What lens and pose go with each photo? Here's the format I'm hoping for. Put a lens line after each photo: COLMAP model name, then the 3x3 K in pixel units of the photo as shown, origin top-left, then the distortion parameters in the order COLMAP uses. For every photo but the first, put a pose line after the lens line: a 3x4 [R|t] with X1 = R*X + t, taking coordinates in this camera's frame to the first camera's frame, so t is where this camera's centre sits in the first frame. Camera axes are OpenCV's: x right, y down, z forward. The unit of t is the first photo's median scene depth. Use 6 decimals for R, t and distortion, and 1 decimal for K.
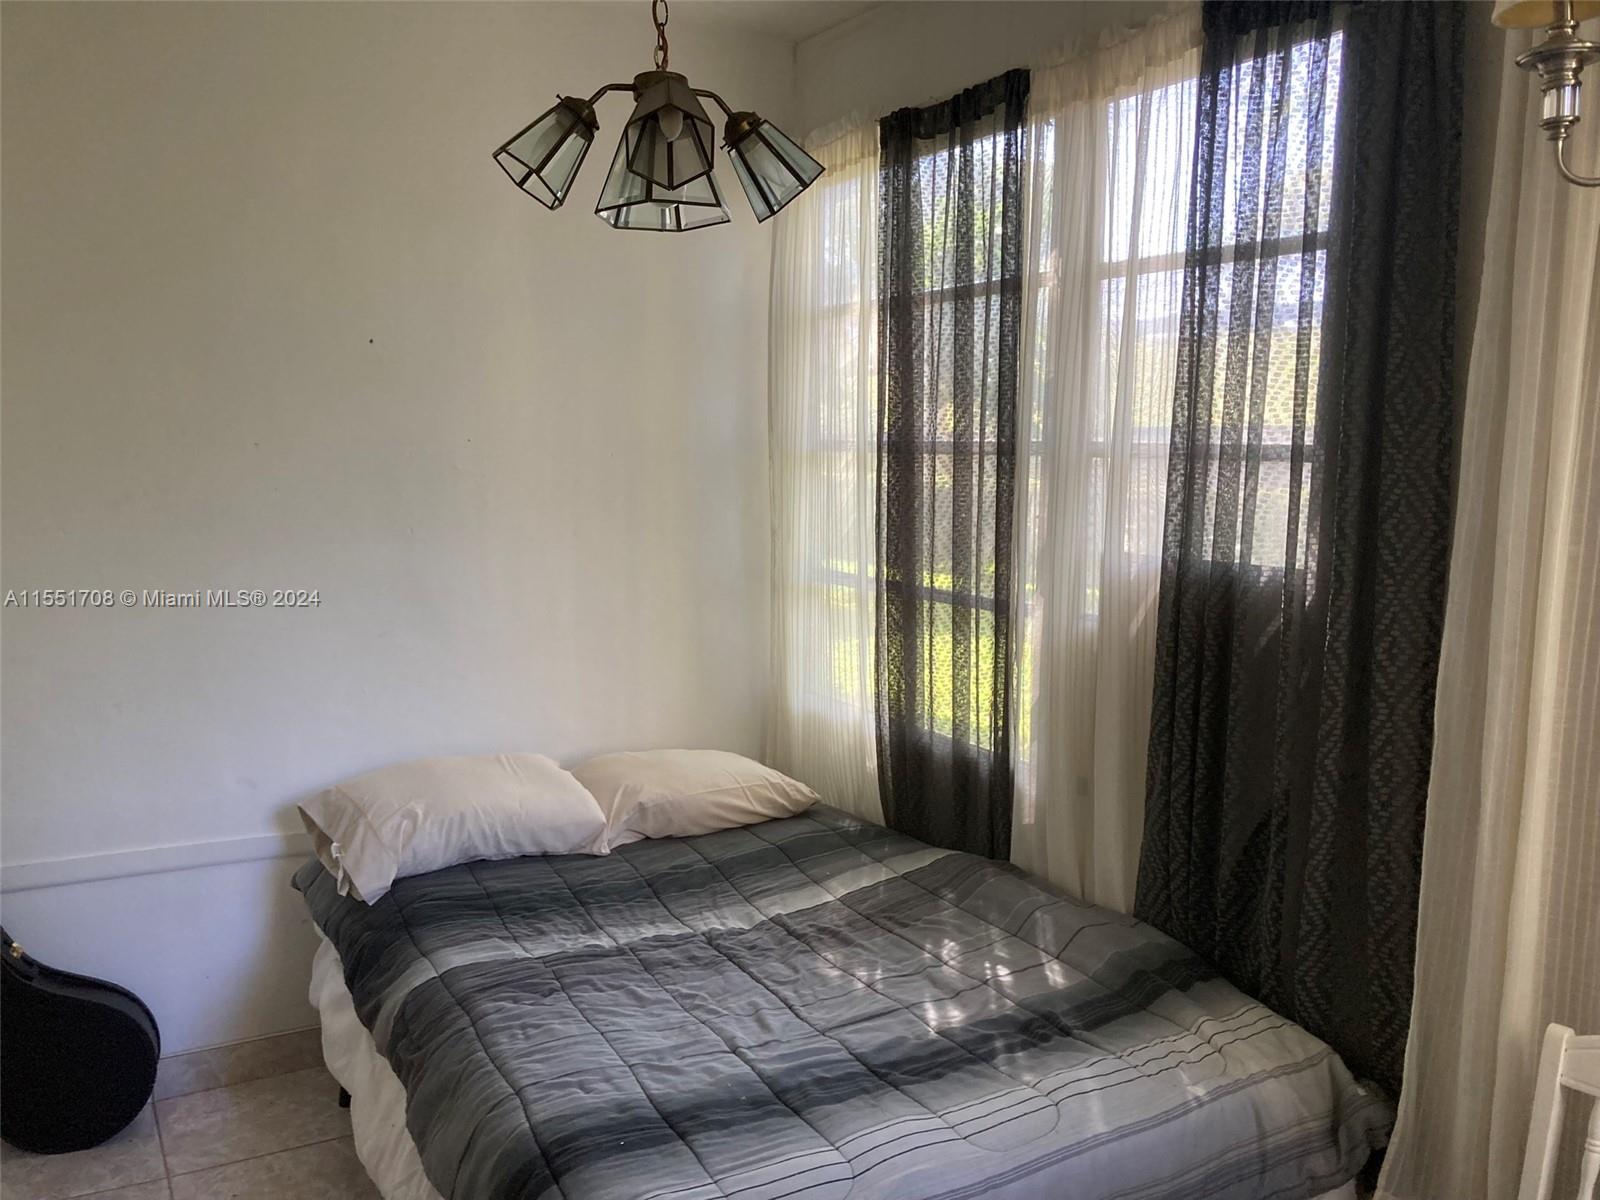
lens RADIAL K [[1319.0, 0, 799.9], [0, 1319.0, 598.7], [0, 0, 1]] dist [0.054825, -0.080598]
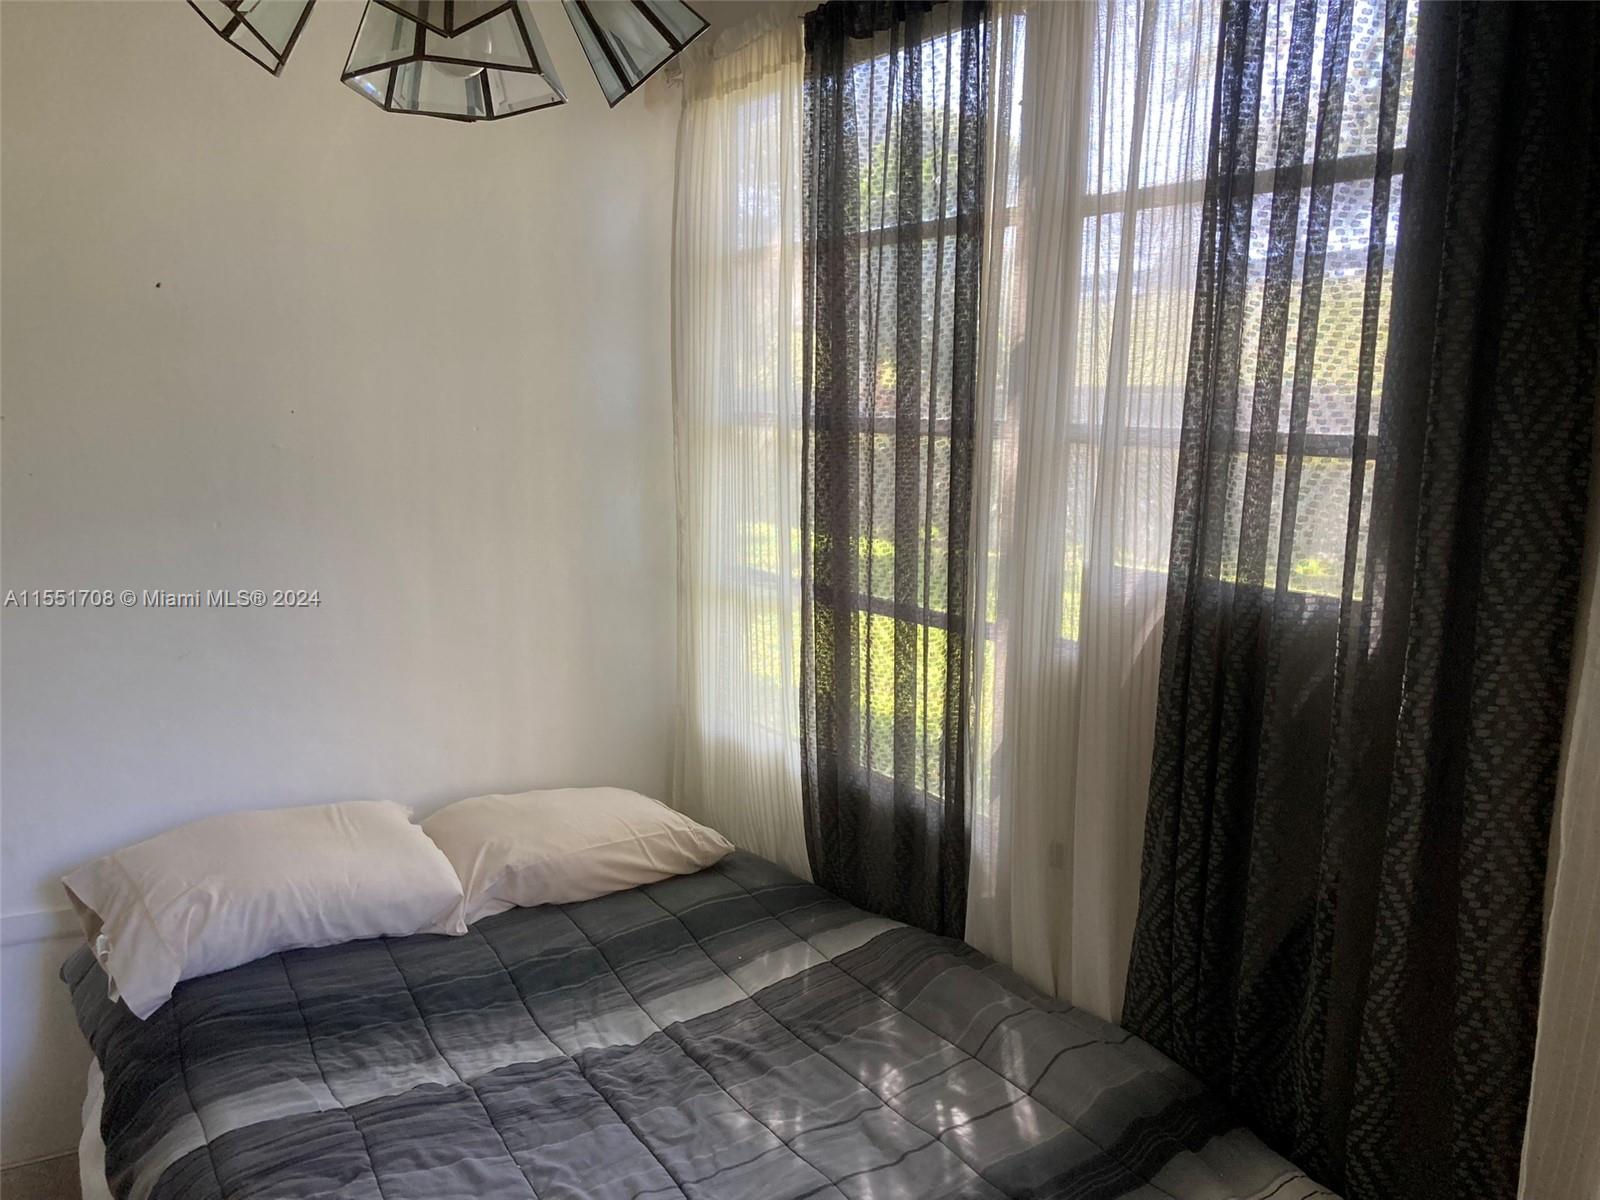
lens RADIAL K [[1319.0, 0, 806.1], [0, 1319.0, 591.2], [0, 0, 1]] dist [0.054825, -0.080598]
pose [[0.998530, -0.001438, 0.054184, 0.020799], [-0.000079, 0.999608, 0.027994, -0.043050], [-0.054203, -0.027957, 0.998138, 0.229239]]
